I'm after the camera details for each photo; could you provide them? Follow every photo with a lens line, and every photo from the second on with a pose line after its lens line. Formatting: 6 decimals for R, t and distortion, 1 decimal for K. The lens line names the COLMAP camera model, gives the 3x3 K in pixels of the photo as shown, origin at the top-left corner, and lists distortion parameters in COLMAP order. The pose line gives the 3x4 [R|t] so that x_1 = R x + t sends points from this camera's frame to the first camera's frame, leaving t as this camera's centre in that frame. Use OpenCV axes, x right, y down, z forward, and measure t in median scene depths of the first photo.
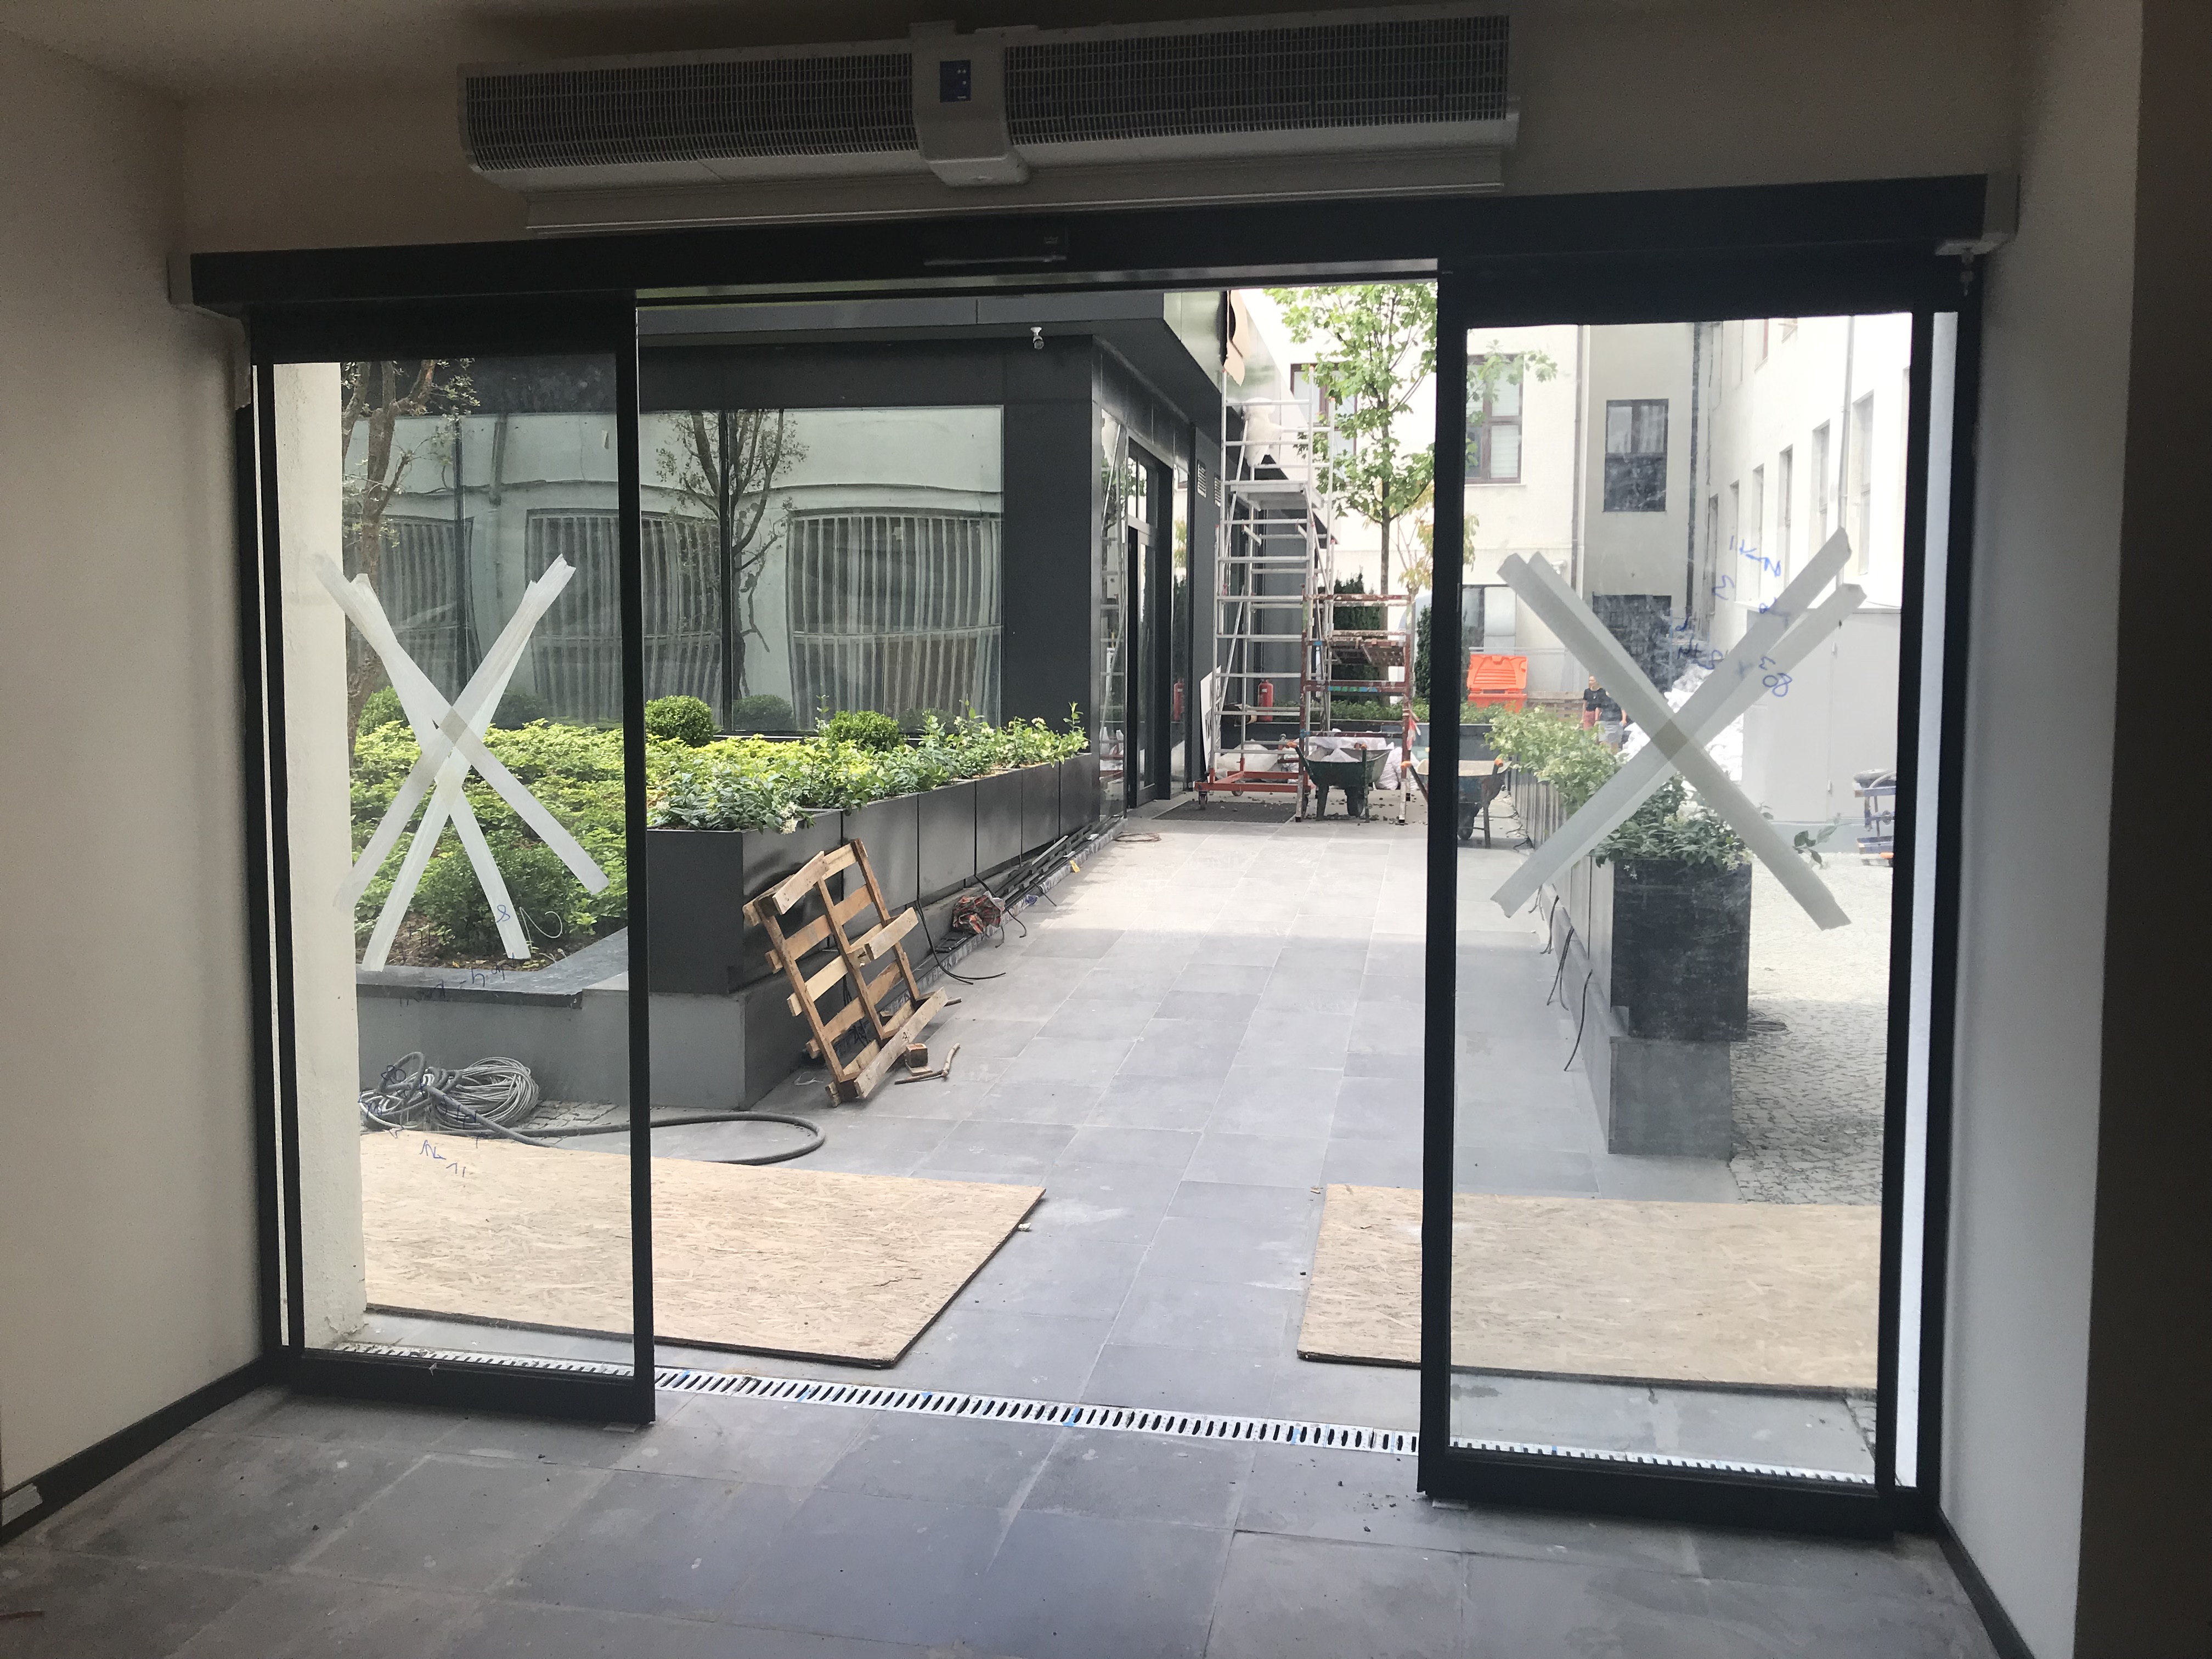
lens RADIAL K [[1832.8, 0, 1106.0], [0, 1832.8, 829.5], [0, 0, 1]] dist [0.000768, 0.002273]
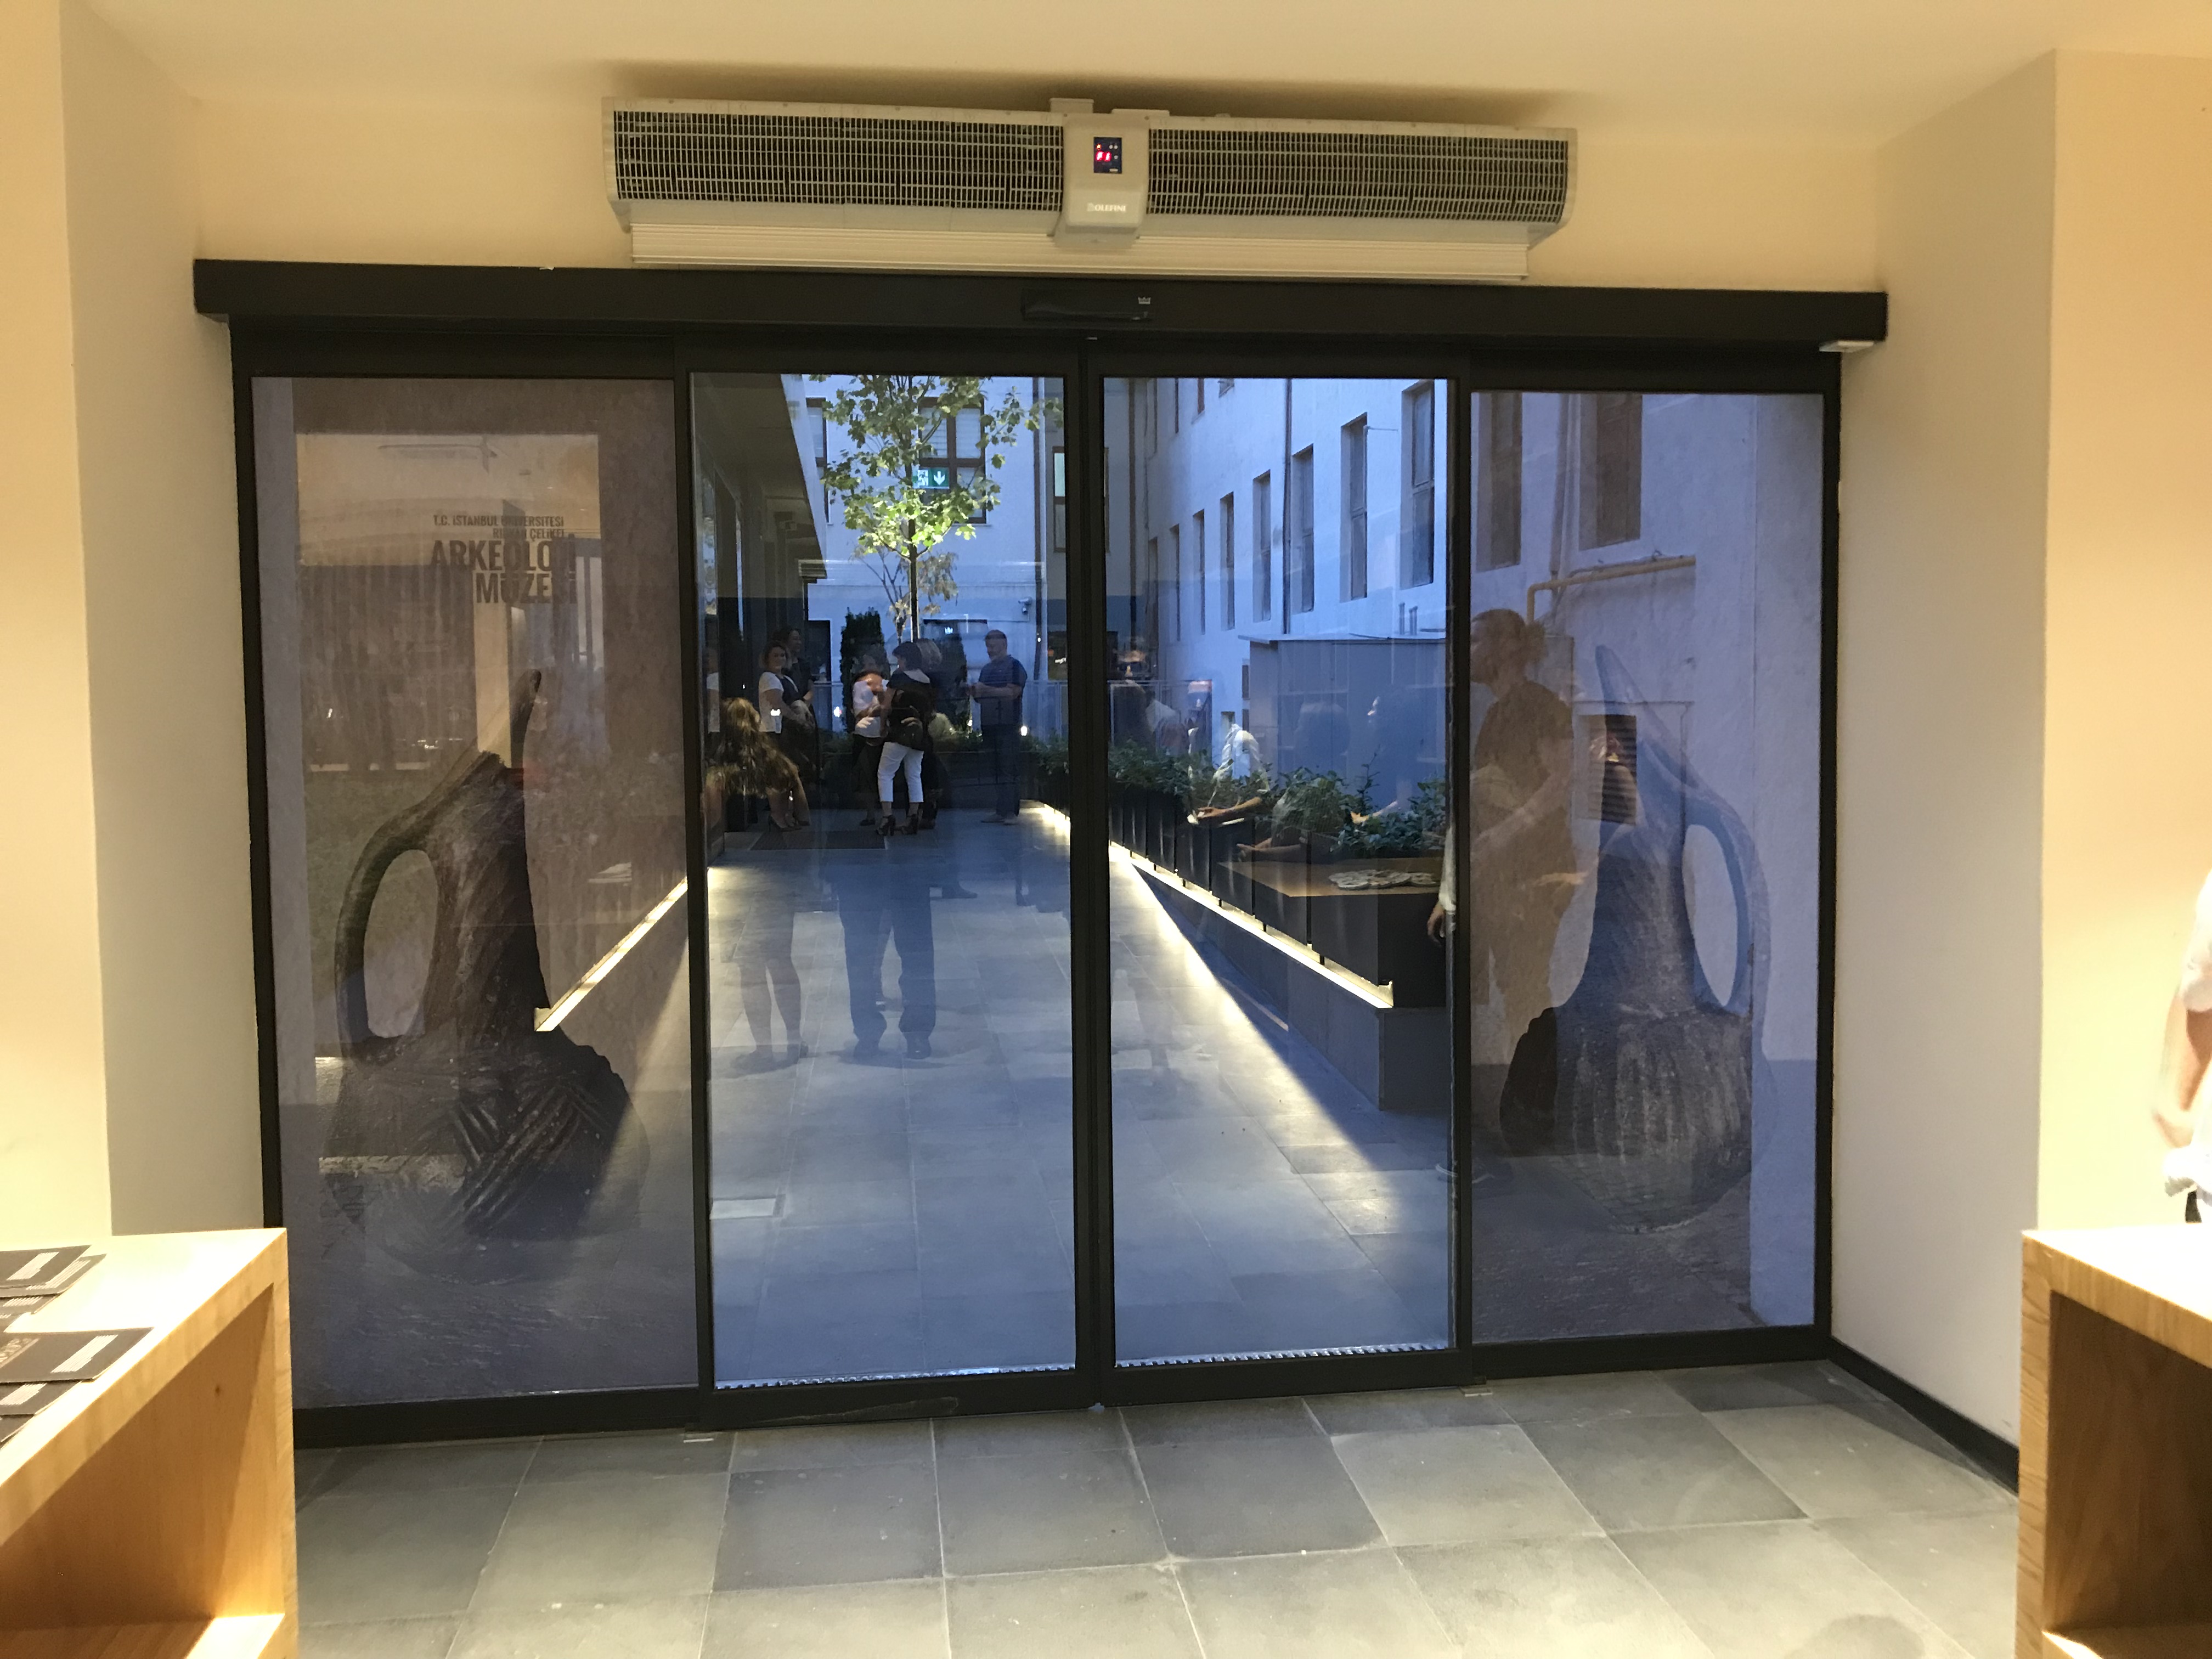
lens RADIAL K [[1832.8, 0, 1106.0], [0, 1832.8, 829.5], [0, 0, 1]] dist [0.000768, 0.002273]
pose [[0.950369, -0.035283, 0.309118, -0.426360], [0.041707, 0.999029, -0.014194, 0.018107], [-0.308317, 0.026382, 0.950918, -0.050866]]
